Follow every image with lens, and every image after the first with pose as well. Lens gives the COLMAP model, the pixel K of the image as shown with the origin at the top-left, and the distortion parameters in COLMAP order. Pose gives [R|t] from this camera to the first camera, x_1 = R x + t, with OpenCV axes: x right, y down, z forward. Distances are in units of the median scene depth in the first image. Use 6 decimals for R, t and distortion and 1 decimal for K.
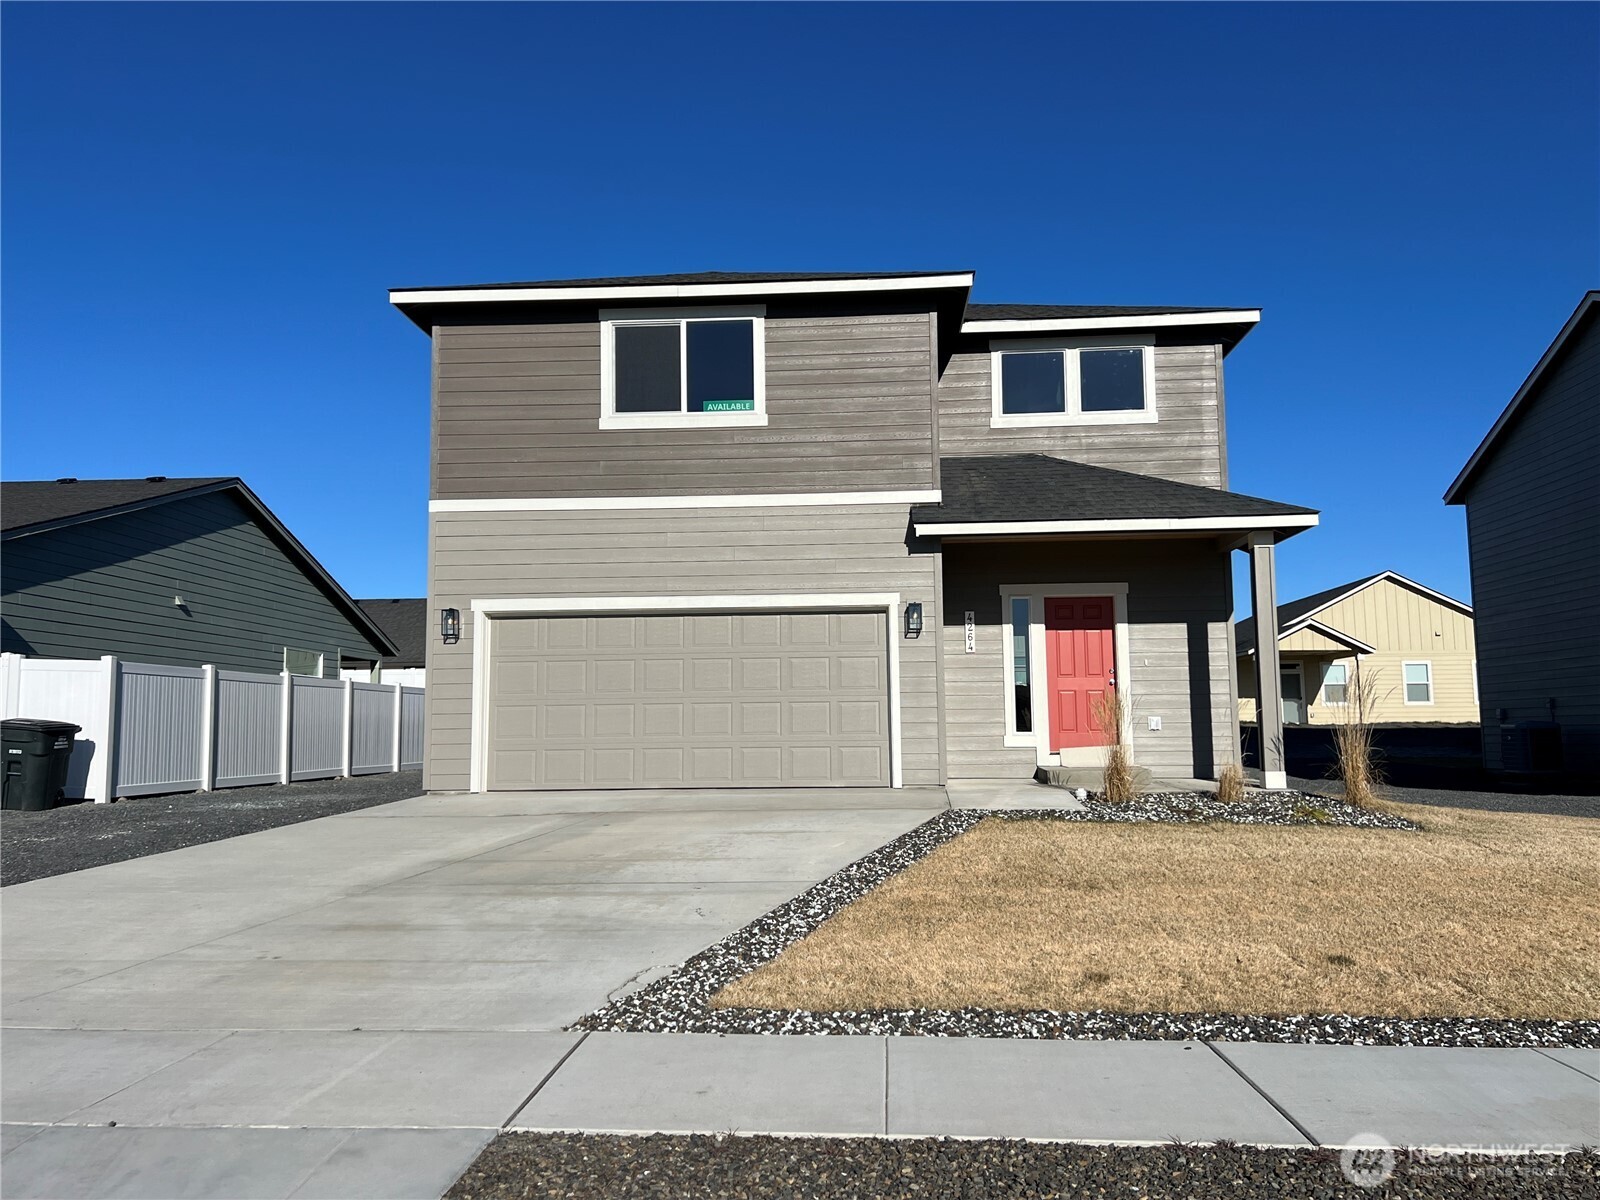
lens RADIAL K [[1251.2, 0, 795.4], [0, 1251.2, 602.1], [0, 0, 1]] dist [0.072588, -0.109123]
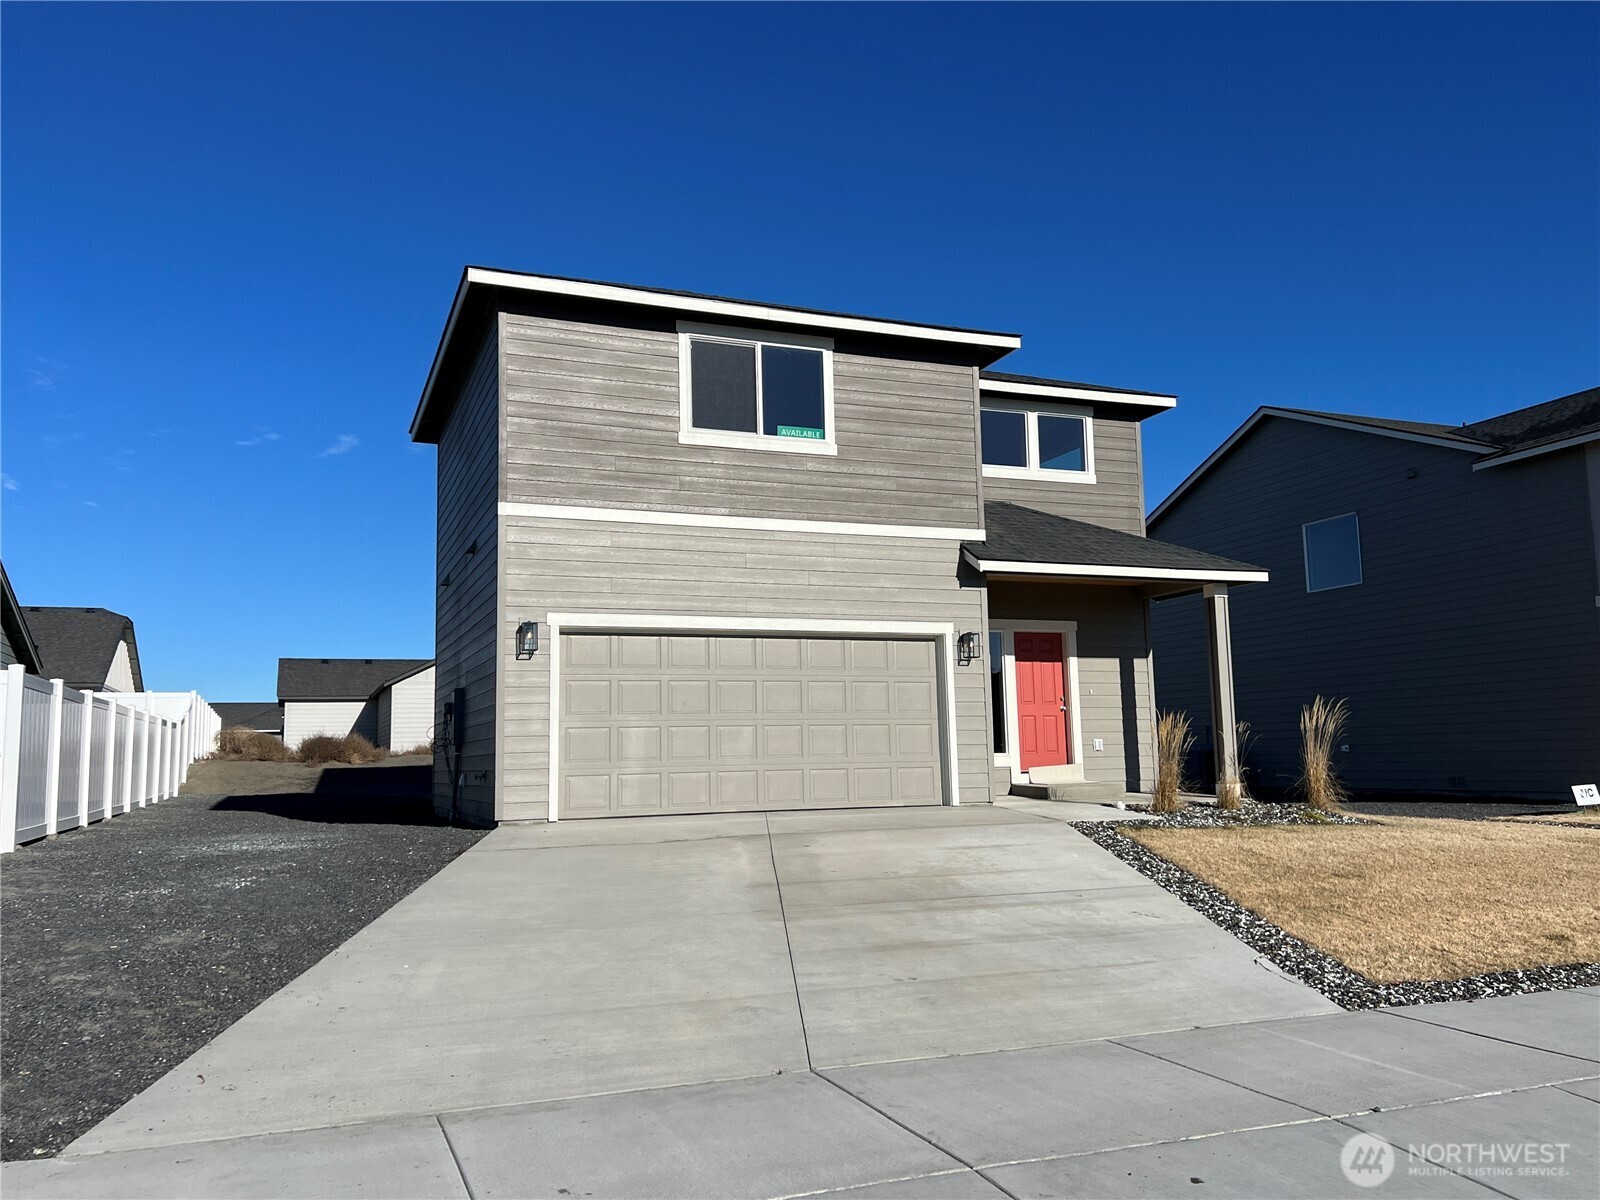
lens RADIAL K [[1231.9, 0, 800.0], [0, 1231.9, 600.0], [0, 0, 1]] dist [0.080449, -0.092796]
pose [[0.905542, 0.045536, 0.421805, -0.467943], [-0.033546, 0.998795, -0.035808, 0.014836], [-0.422928, 0.018276, 0.905979, 0.096026]]
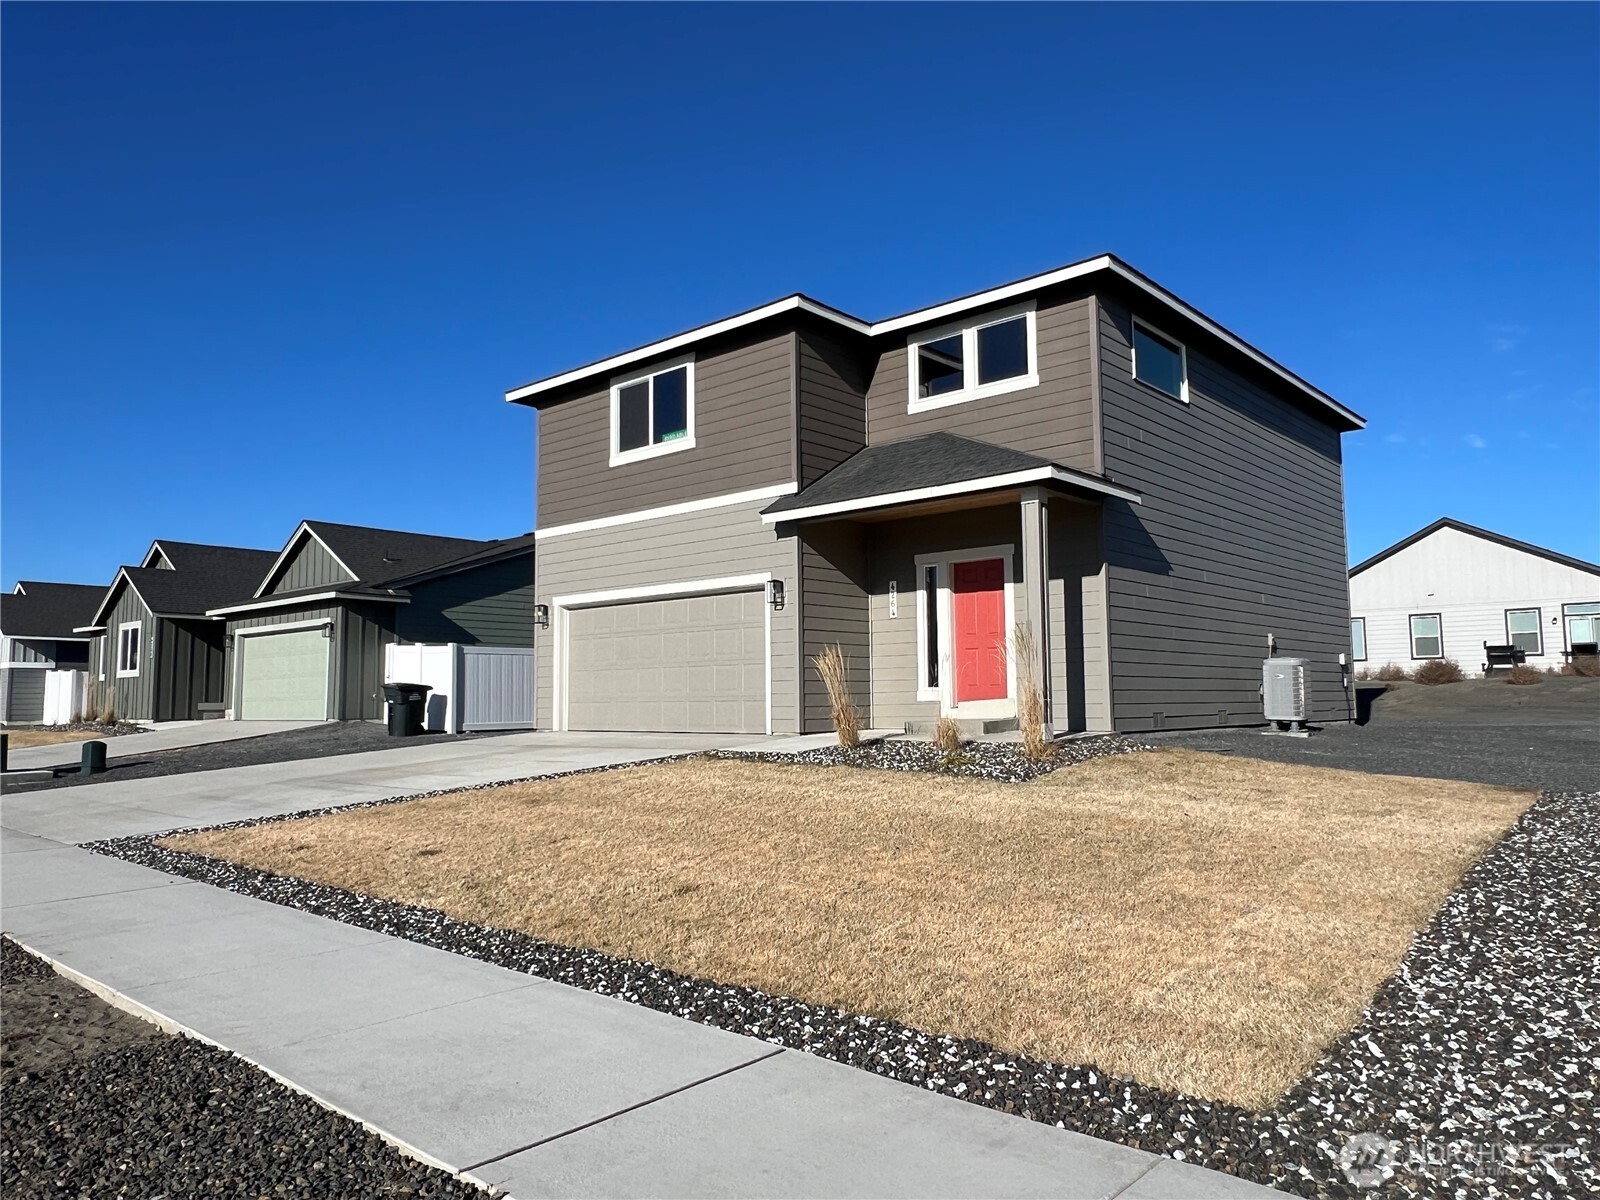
lens RADIAL K [[1118.4, 0, 800.0], [0, 1118.4, 600.0], [0, 0, 1]] dist [-0.001343, -0.000102]
pose [[0.779096, -0.054680, -0.624515, 0.750793], [0.067047, 0.997743, -0.003716, 0.024554], [0.623309, -0.038976, 0.781004, 0.176540]]
